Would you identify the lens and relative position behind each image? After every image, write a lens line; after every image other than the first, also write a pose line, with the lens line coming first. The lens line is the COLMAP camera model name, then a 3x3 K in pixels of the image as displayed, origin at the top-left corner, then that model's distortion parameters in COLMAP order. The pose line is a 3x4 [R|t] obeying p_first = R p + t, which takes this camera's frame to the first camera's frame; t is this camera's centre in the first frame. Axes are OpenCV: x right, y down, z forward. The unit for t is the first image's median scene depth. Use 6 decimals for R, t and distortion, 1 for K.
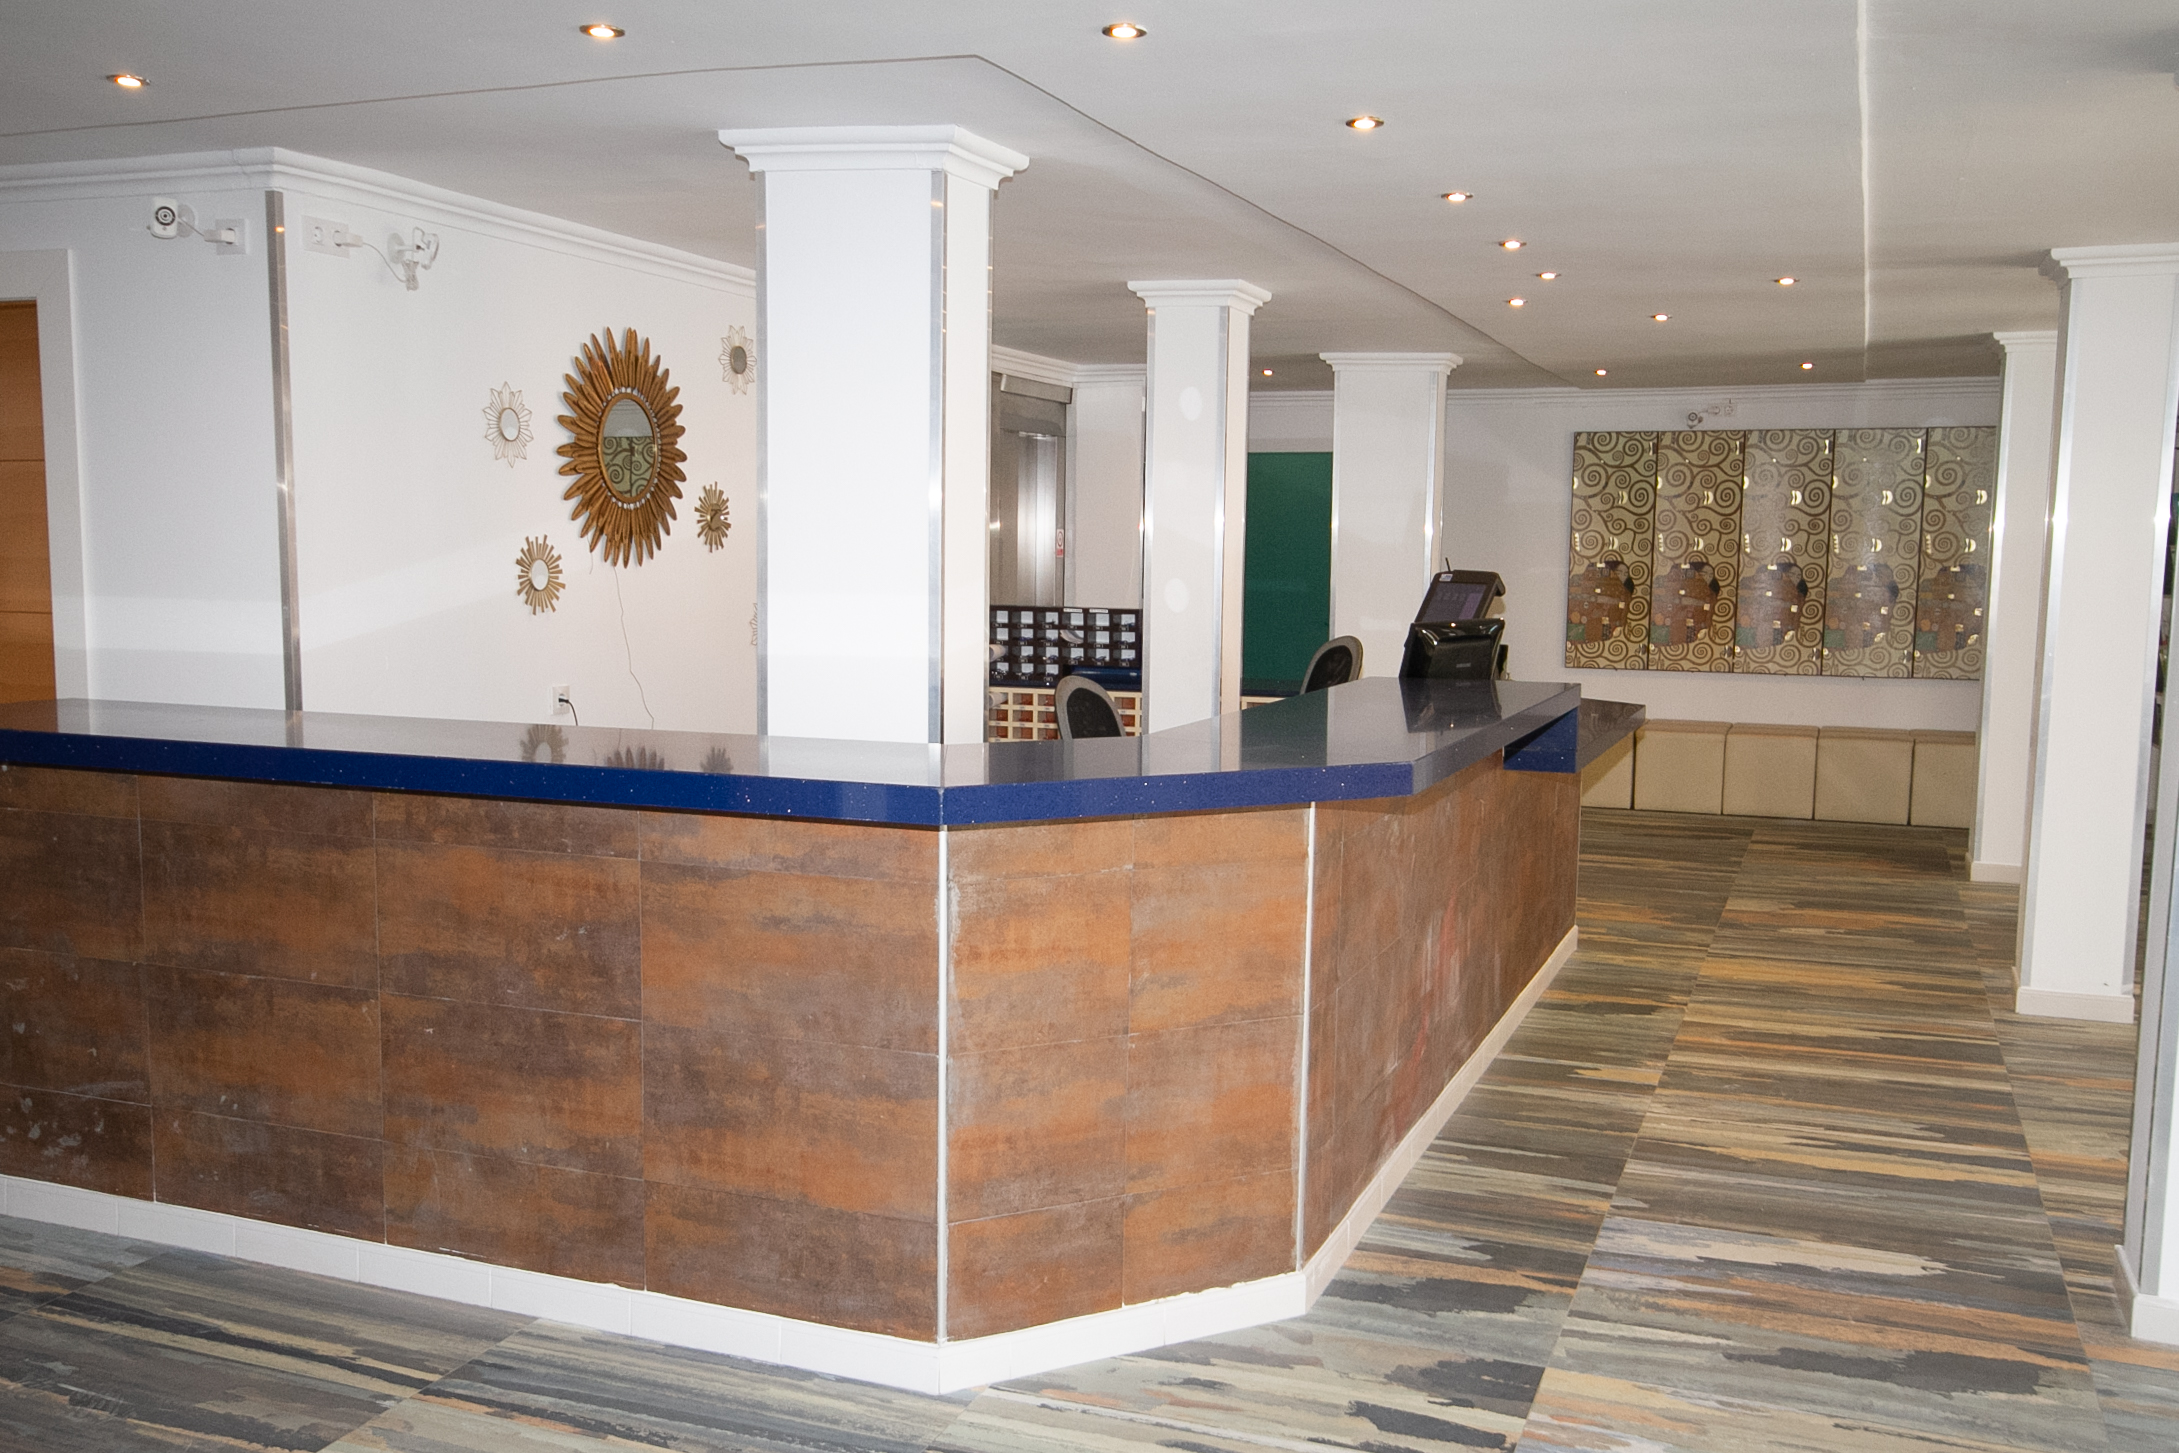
lens RADIAL K [[1786.1, 0, 1085.4], [0, 1786.1, 732.6], [0, 0, 1]] dist [0.000845, 0.020467]
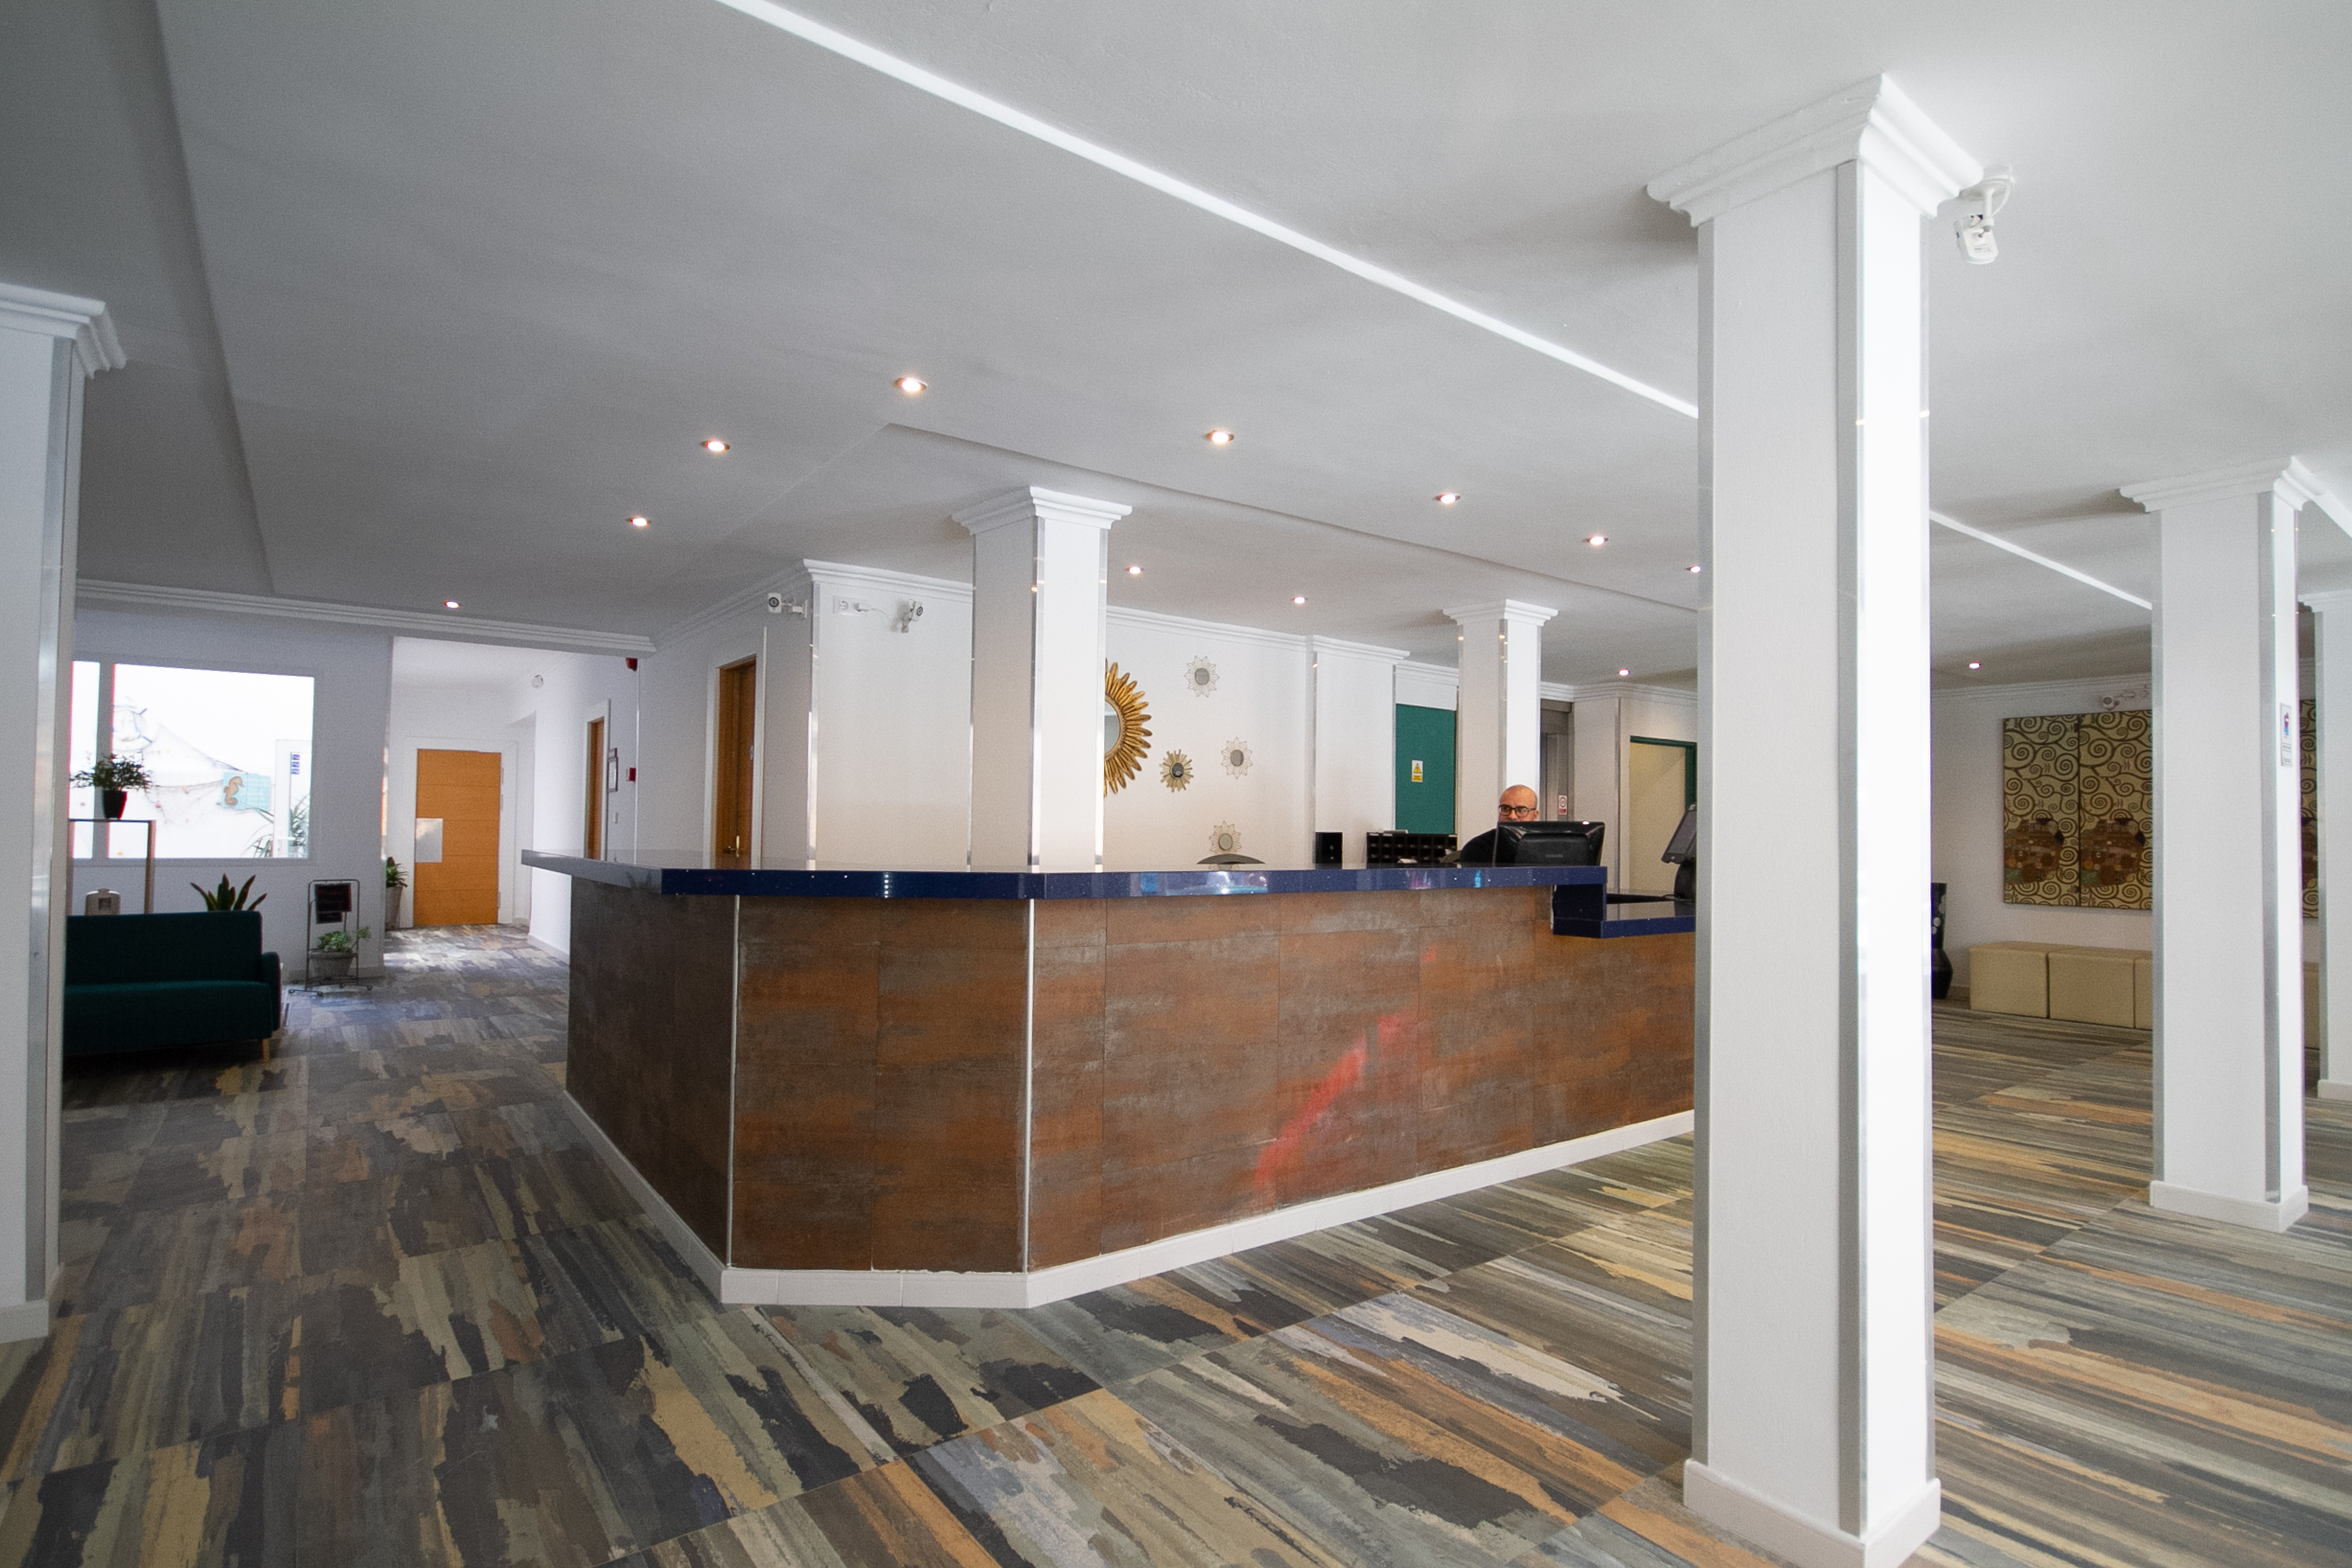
lens RADIAL K [[1078.1, 0, 1180.6], [0, 1078.1, 789.2], [0, 0, 1]] dist [0.001220, 0.000511]
pose [[0.889040, -0.012596, -0.457656, 0.536974], [-0.049929, 0.990992, -0.124265, 0.041173], [0.455099, 0.133327, 0.880403, 0.288866]]
